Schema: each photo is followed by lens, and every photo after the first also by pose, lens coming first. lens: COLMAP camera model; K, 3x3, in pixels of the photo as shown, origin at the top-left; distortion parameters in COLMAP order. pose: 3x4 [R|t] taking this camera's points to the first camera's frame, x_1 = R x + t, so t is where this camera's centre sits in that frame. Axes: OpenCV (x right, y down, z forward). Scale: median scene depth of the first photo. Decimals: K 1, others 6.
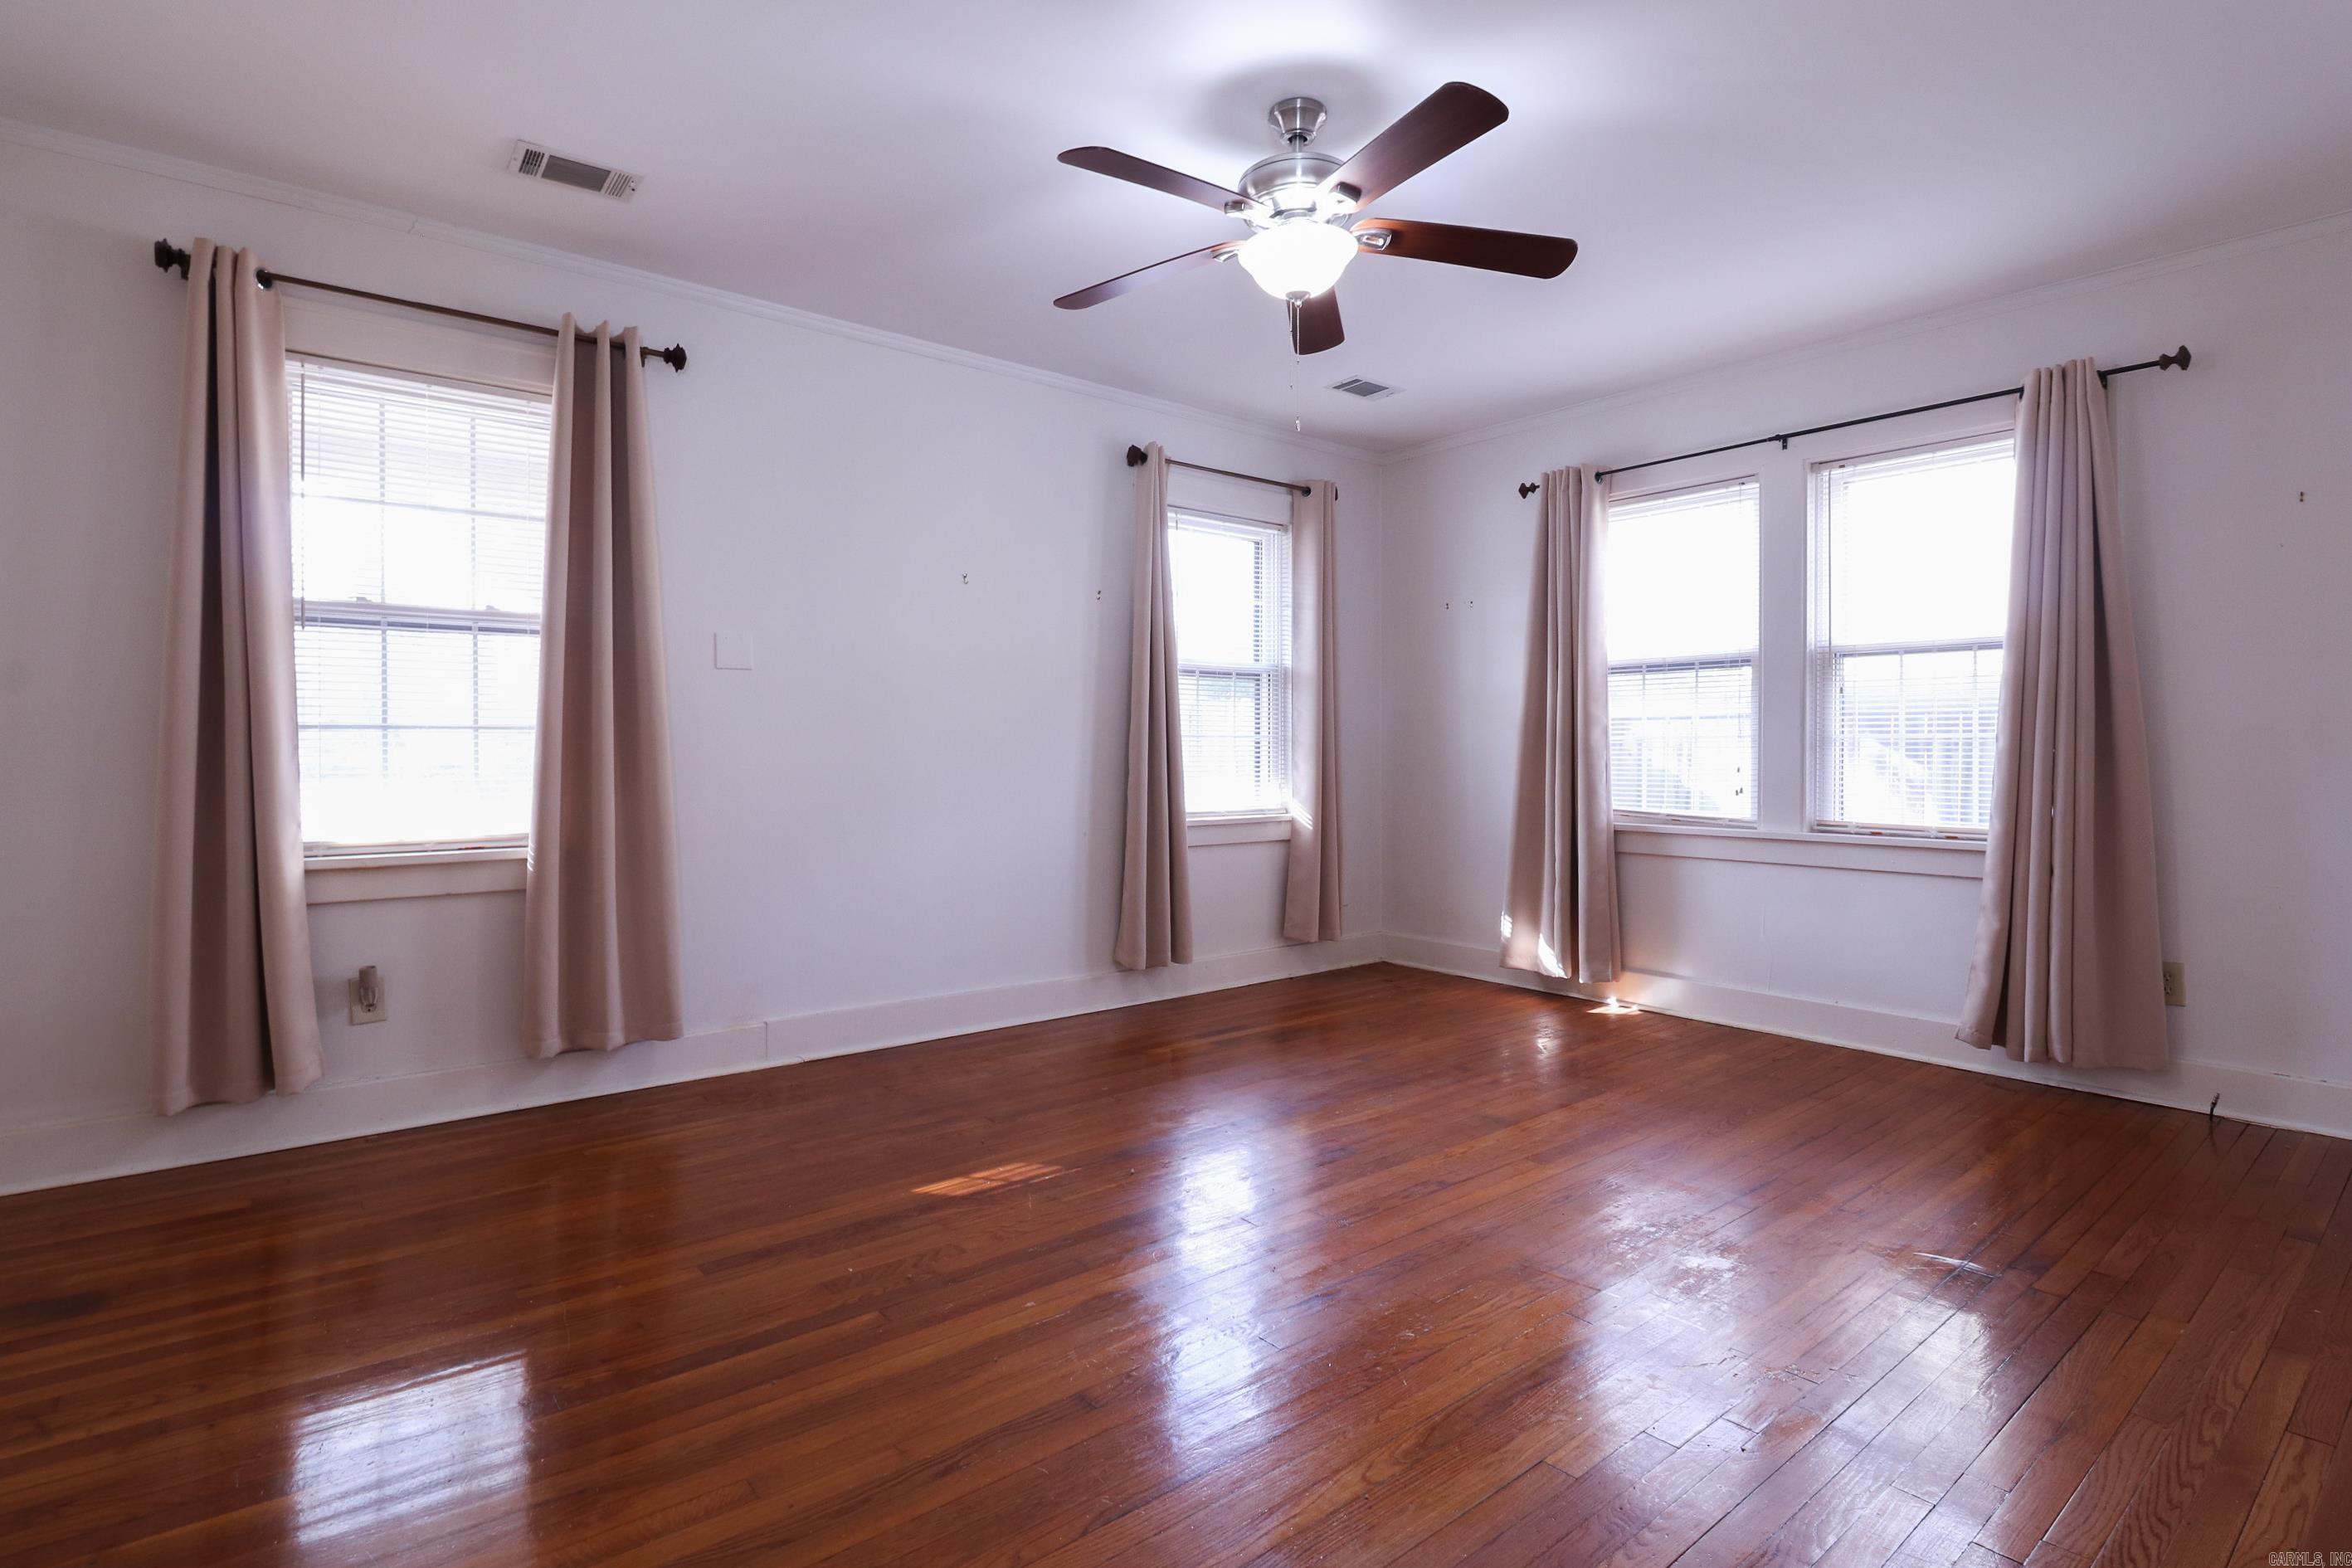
lens RADIAL K [[1152.2, 0, 1176.0], [0, 1152.2, 784.0], [0, 0, 1]] dist [0.000072, -0.000177]
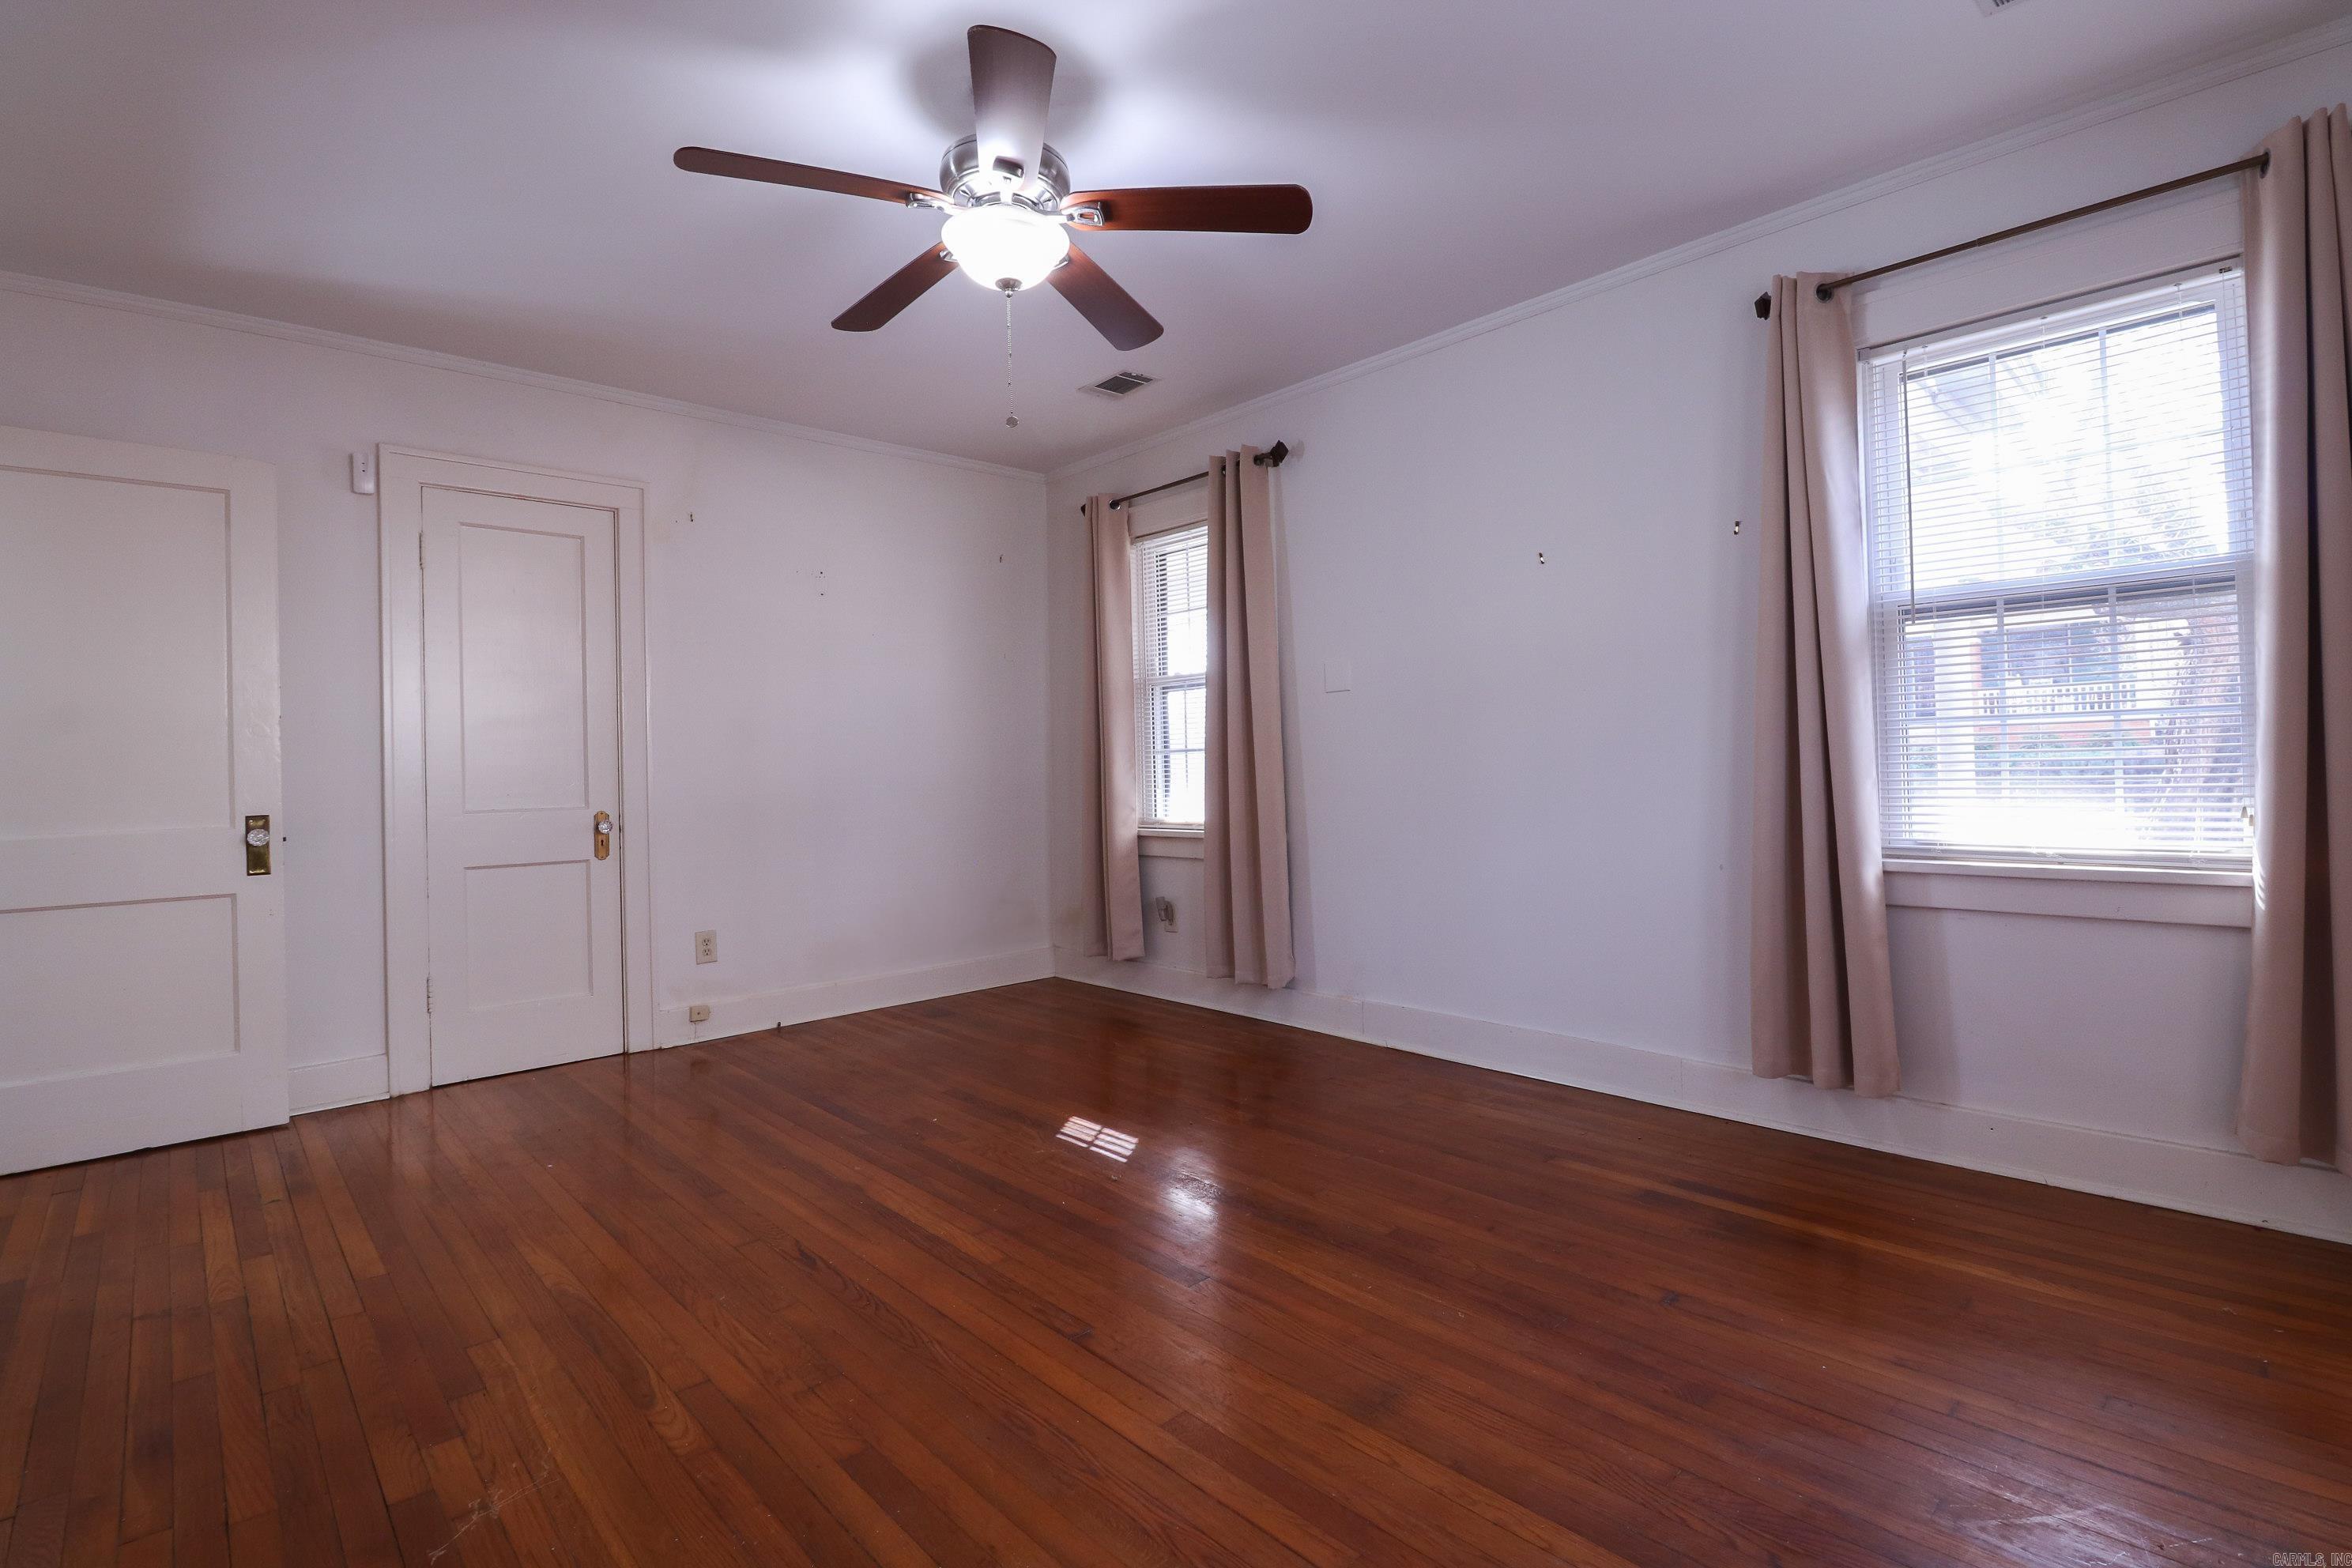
lens RADIAL K [[1089.9, 0, 1174.2], [0, 1089.9, 761.4], [0, 0, 1]] dist [-0.021836, -0.000622]
pose [[0.059243, -0.018196, -0.998078, 0.767959], [-0.012970, 0.999735, -0.018996, -0.005216], [0.998159, 0.014070, 0.058991, 0.838653]]
